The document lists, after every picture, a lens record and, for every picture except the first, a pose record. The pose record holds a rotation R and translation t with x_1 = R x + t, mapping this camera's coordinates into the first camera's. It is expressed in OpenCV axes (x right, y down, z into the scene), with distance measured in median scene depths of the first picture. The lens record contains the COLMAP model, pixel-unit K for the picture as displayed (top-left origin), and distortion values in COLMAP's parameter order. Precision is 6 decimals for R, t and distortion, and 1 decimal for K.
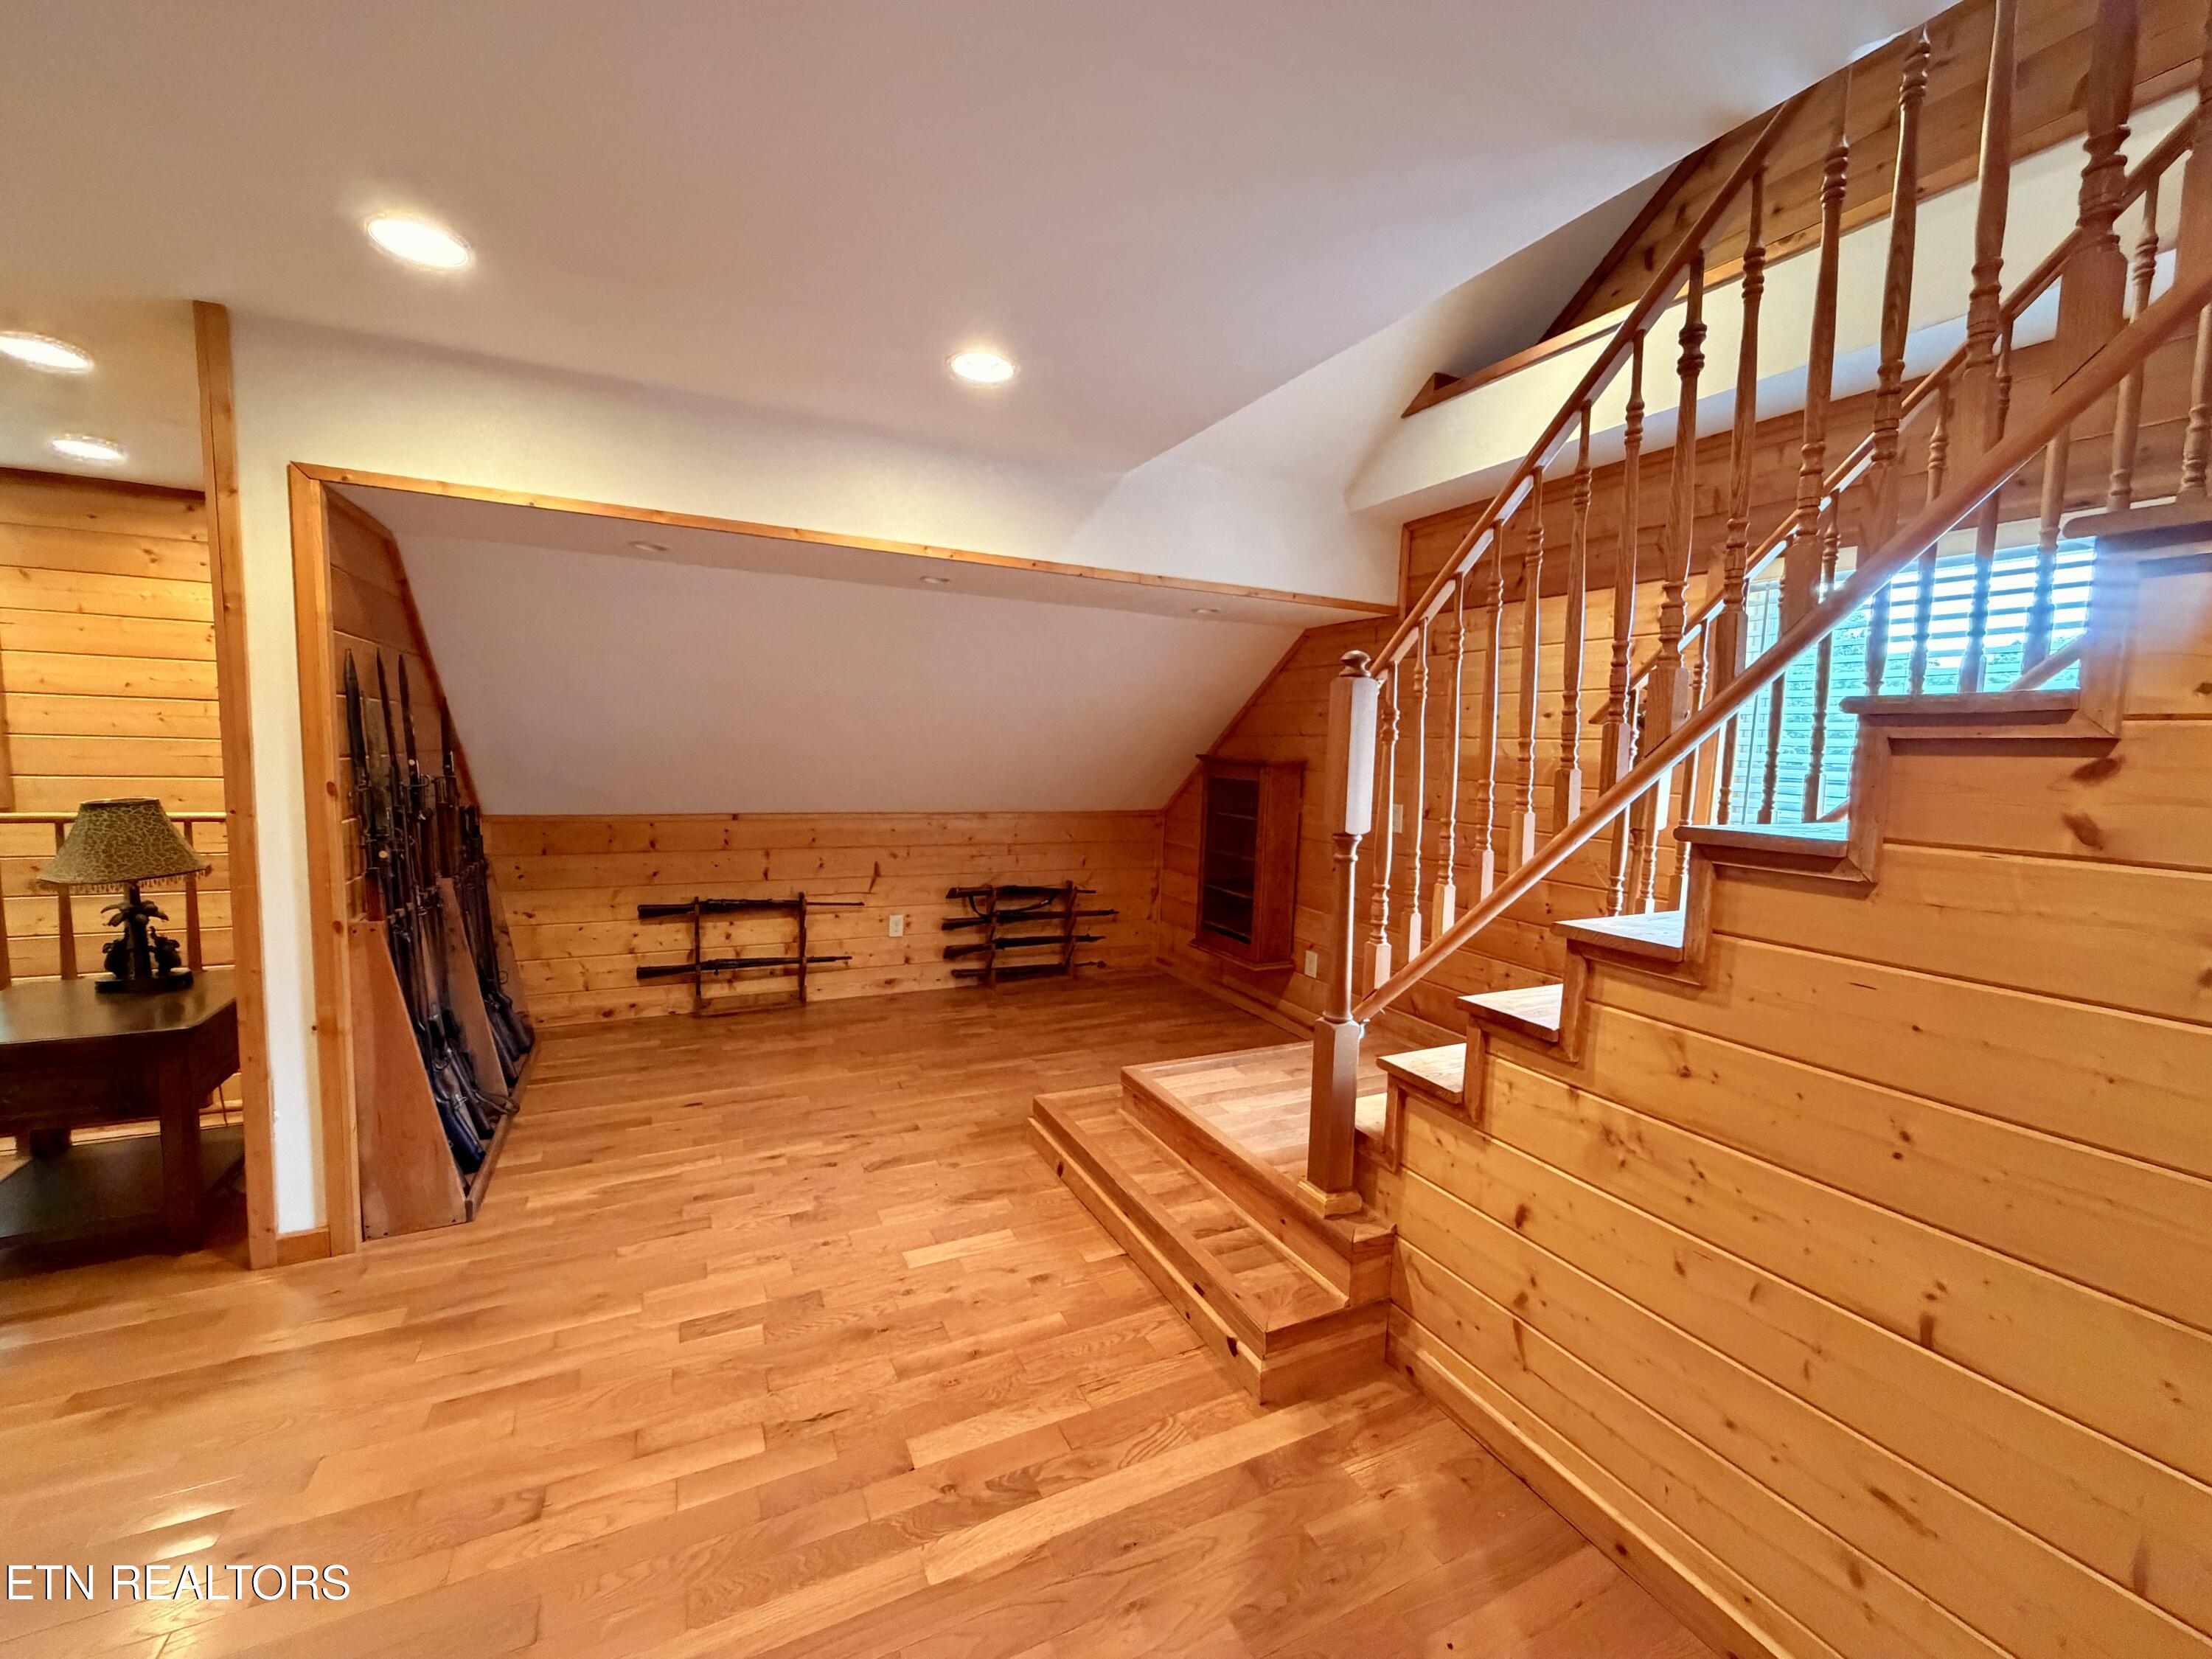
lens RADIAL K [[880.0, 0, 1097.7], [0, 880.0, 829.1], [0, 0, 1]] dist [-0.000149, 0.000148]
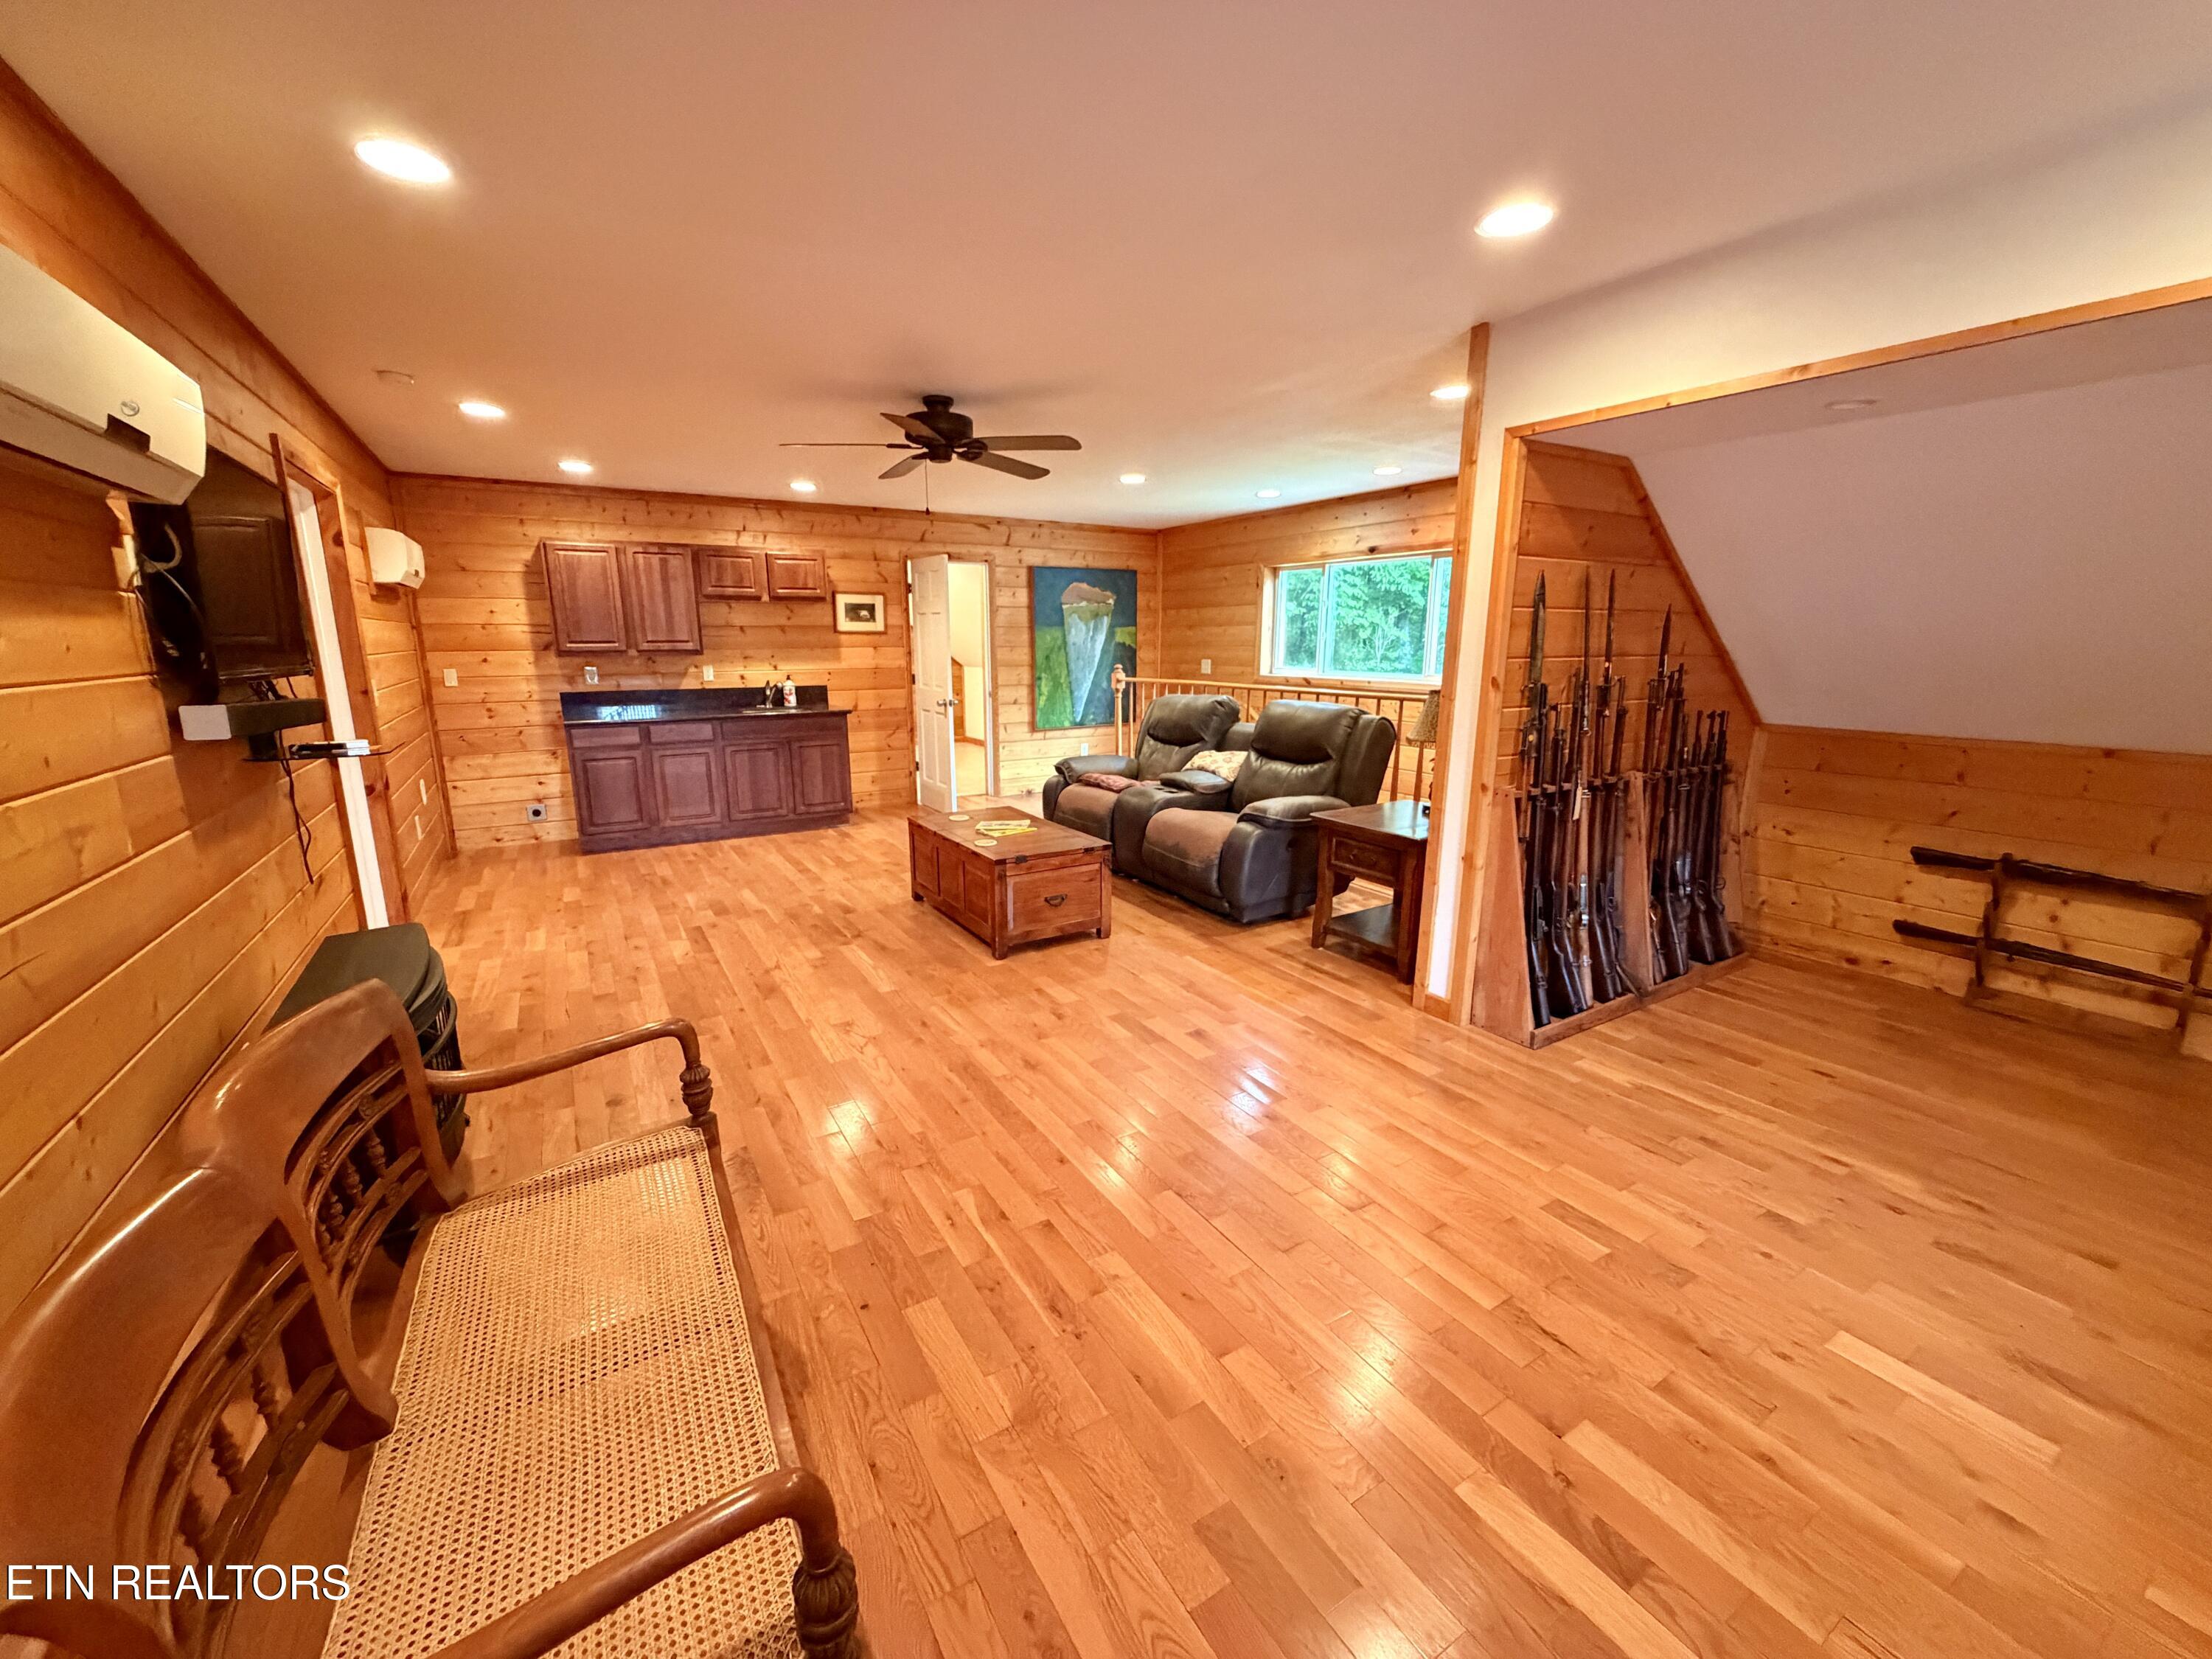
lens RADIAL K [[880.0, 0, 1097.7], [0, 880.0, 829.1], [0, 0, 1]] dist [-0.000149, 0.000148]
pose [[0.096370, 0.184308, -0.978133, 0.326004], [-0.092710, 0.980097, 0.175543, -0.005324], [0.991018, 0.073765, 0.111540, 0.233759]]
